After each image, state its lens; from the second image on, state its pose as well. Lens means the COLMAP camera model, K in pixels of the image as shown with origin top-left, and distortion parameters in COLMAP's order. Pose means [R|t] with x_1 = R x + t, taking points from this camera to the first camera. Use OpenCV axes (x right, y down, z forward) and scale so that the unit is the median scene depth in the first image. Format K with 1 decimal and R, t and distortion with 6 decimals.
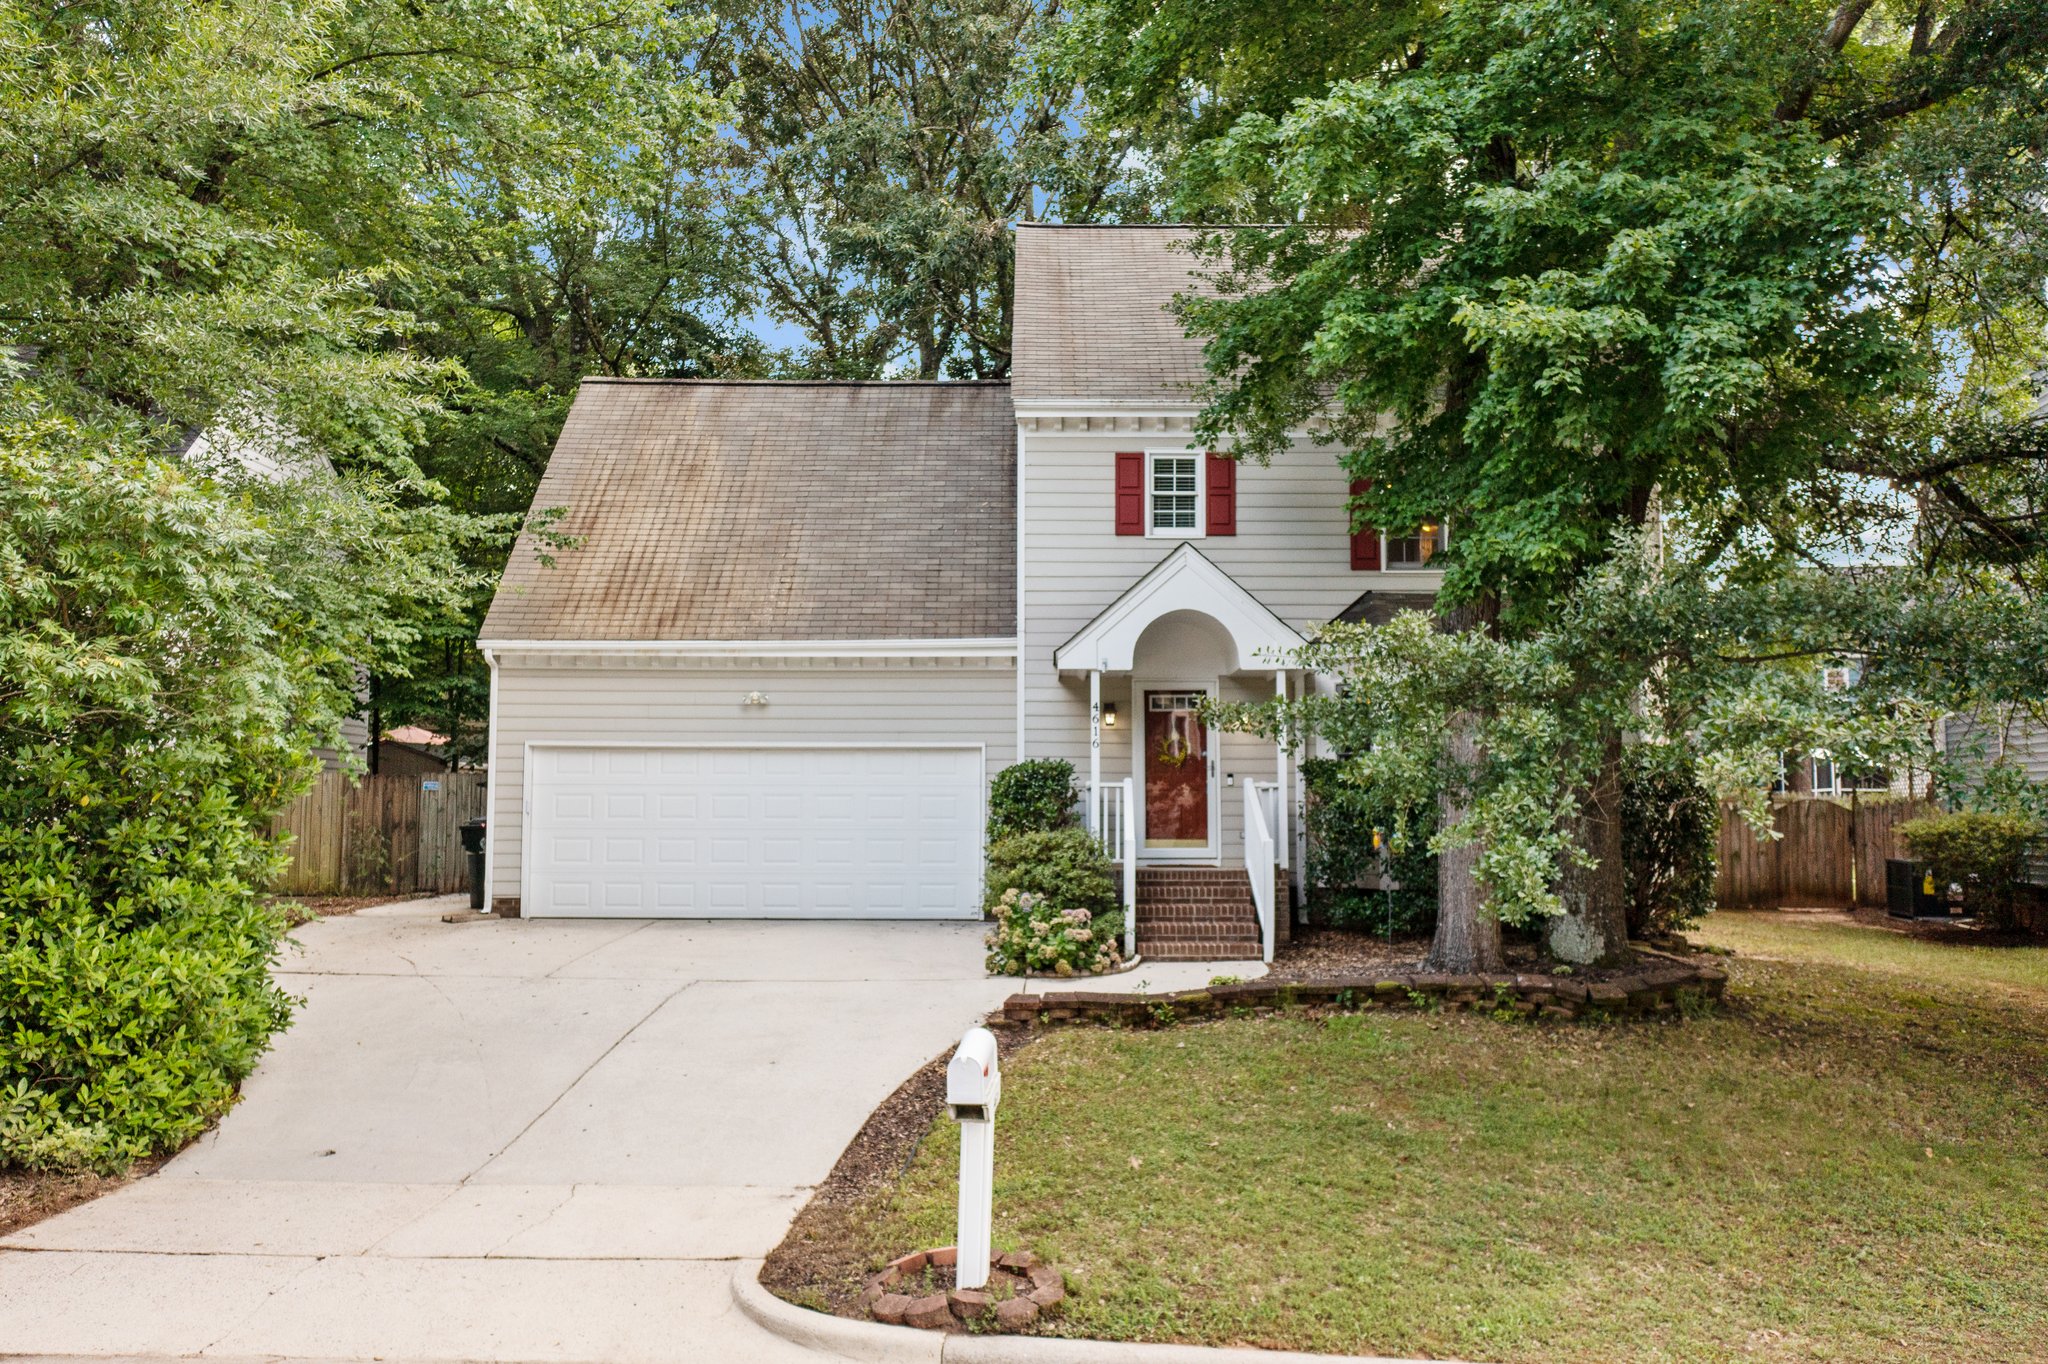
lens RADIAL K [[1638.4, 0, 1024.0], [0, 1638.4, 682.0], [0, 0, 1]] dist [-0.012270, 0.021250]
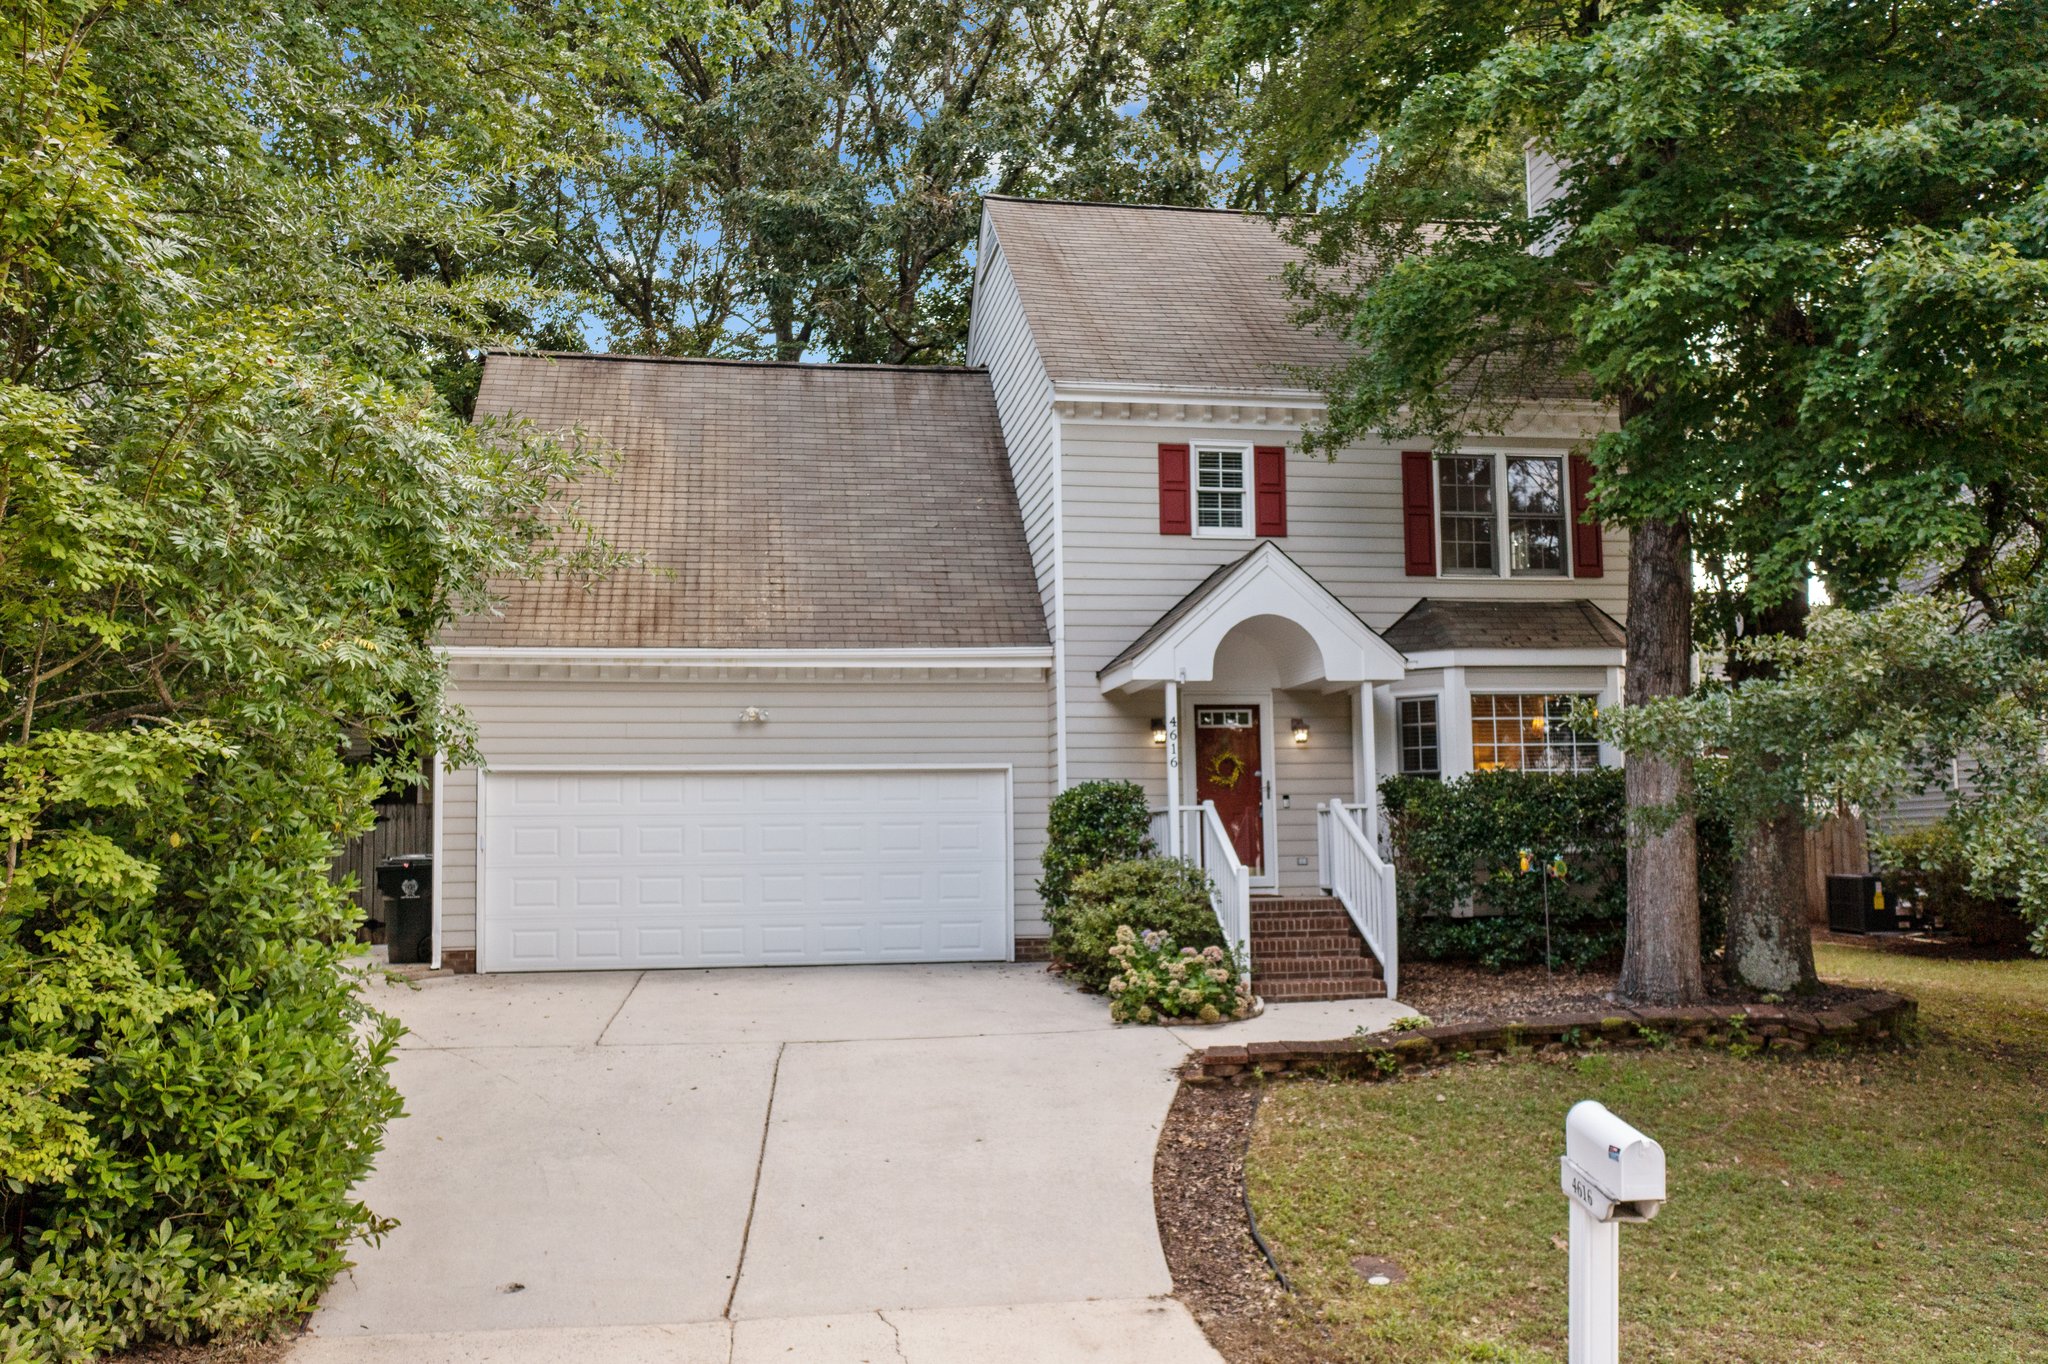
lens RADIAL K [[1669.0, 0, 1021.4], [0, 1669.0, 722.8], [0, 0, 1]] dist [-0.020495, 0.047578]
pose [[0.984970, -0.002958, 0.172701, -0.181568], [0.001690, 0.999971, 0.007488, 0.008040], [-0.172718, -0.007083, 0.984946, 0.101433]]
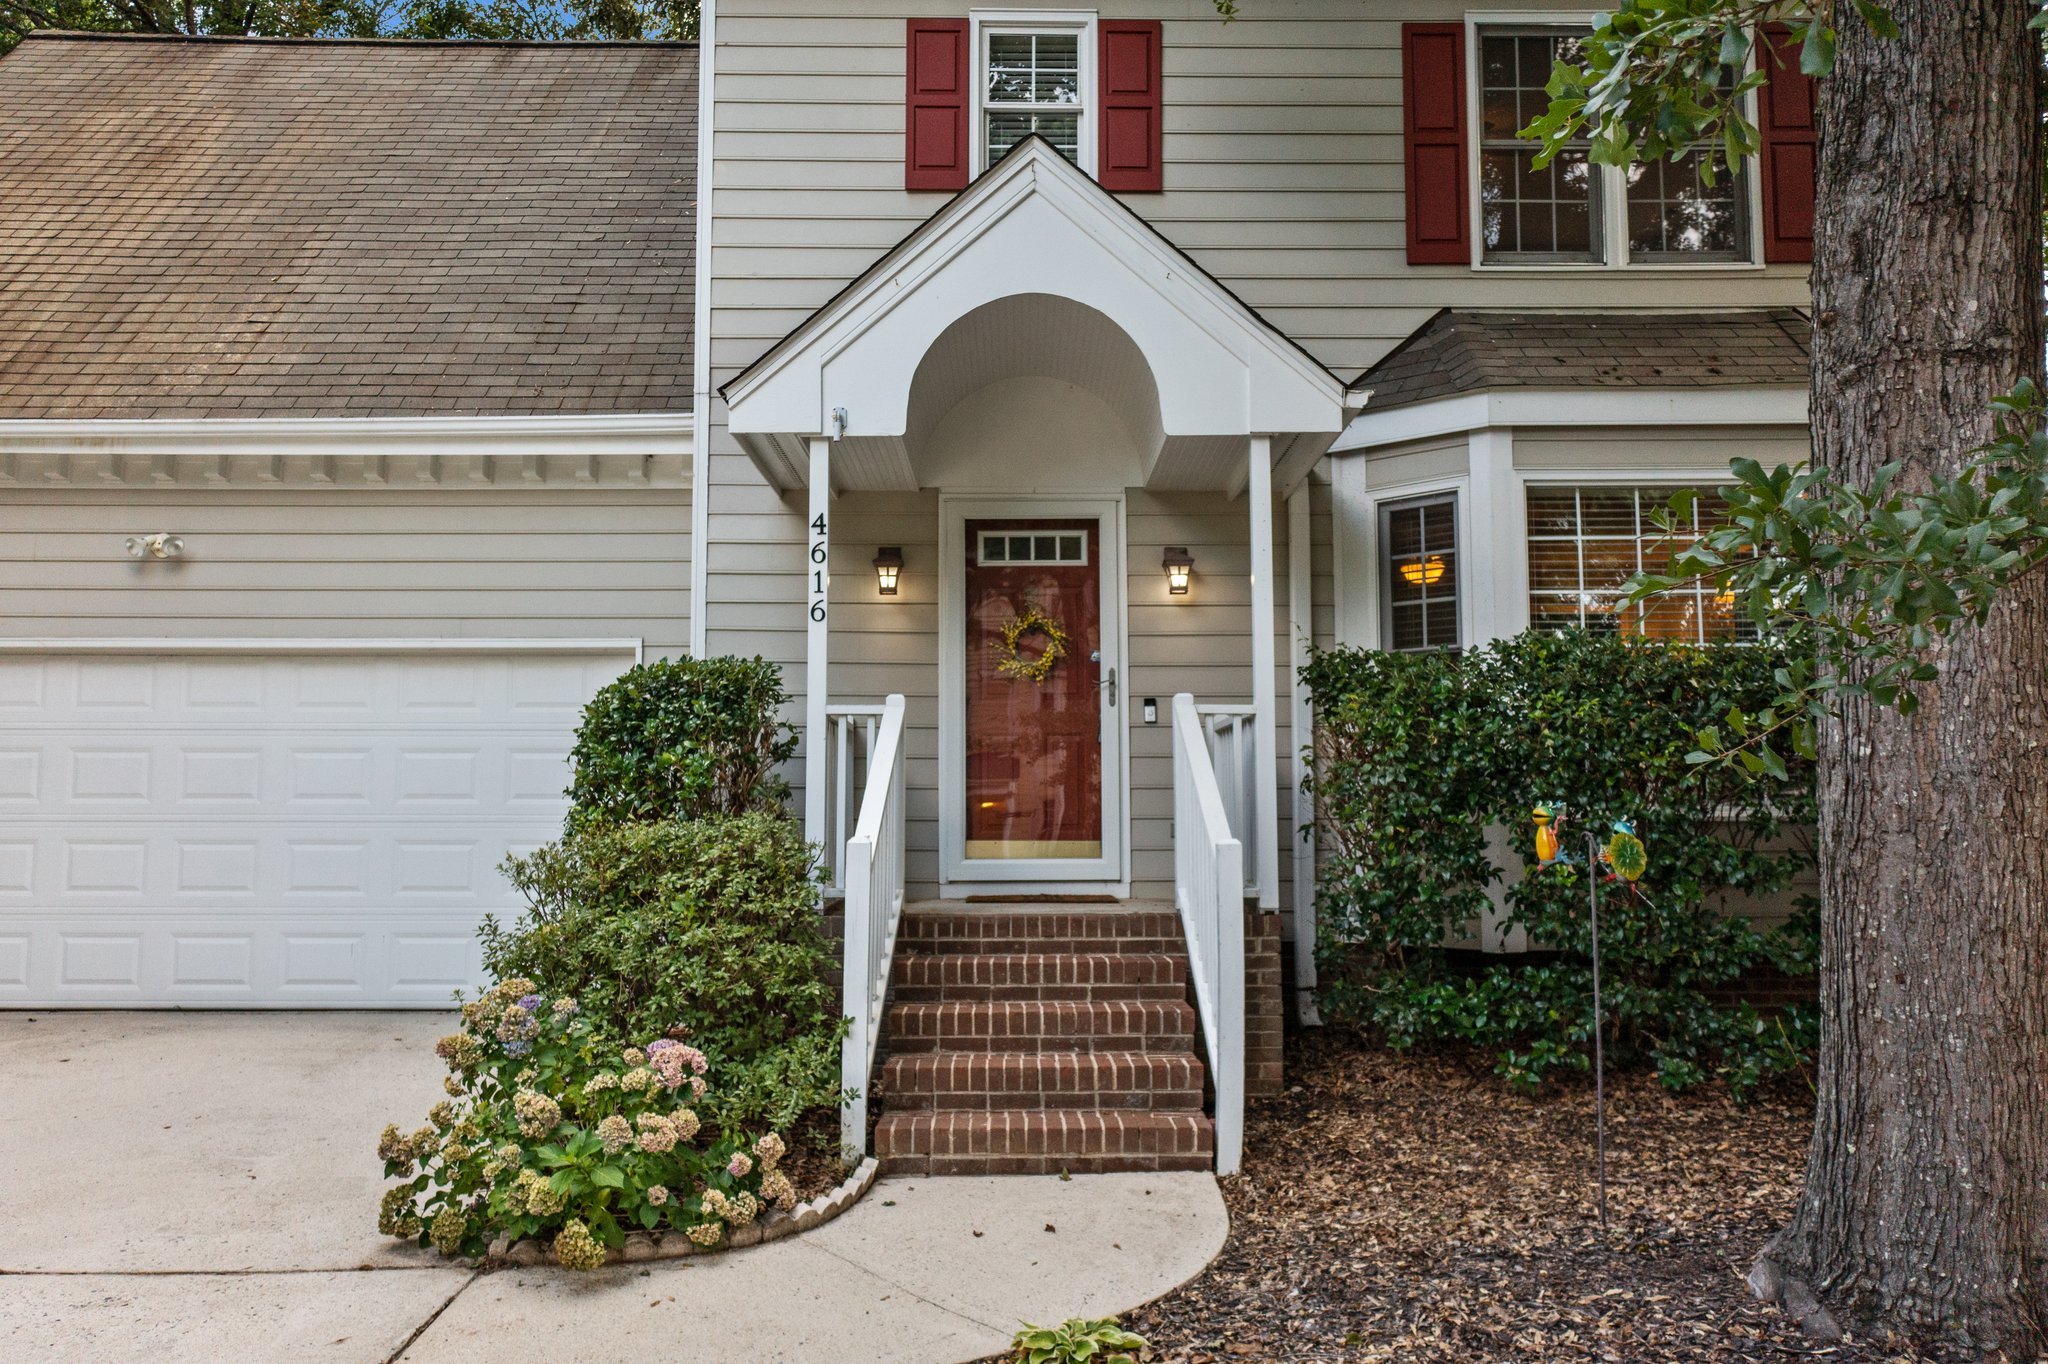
lens RADIAL K [[1638.4, 0, 1024.0], [0, 1638.4, 682.0], [0, 0, 1]] dist [-0.012270, 0.021250]
pose [[0.999857, -0.001585, 0.016859, 0.082153], [0.001579, 0.999999, 0.000353, 0.051126], [-0.016860, -0.000326, 0.999858, 0.534945]]
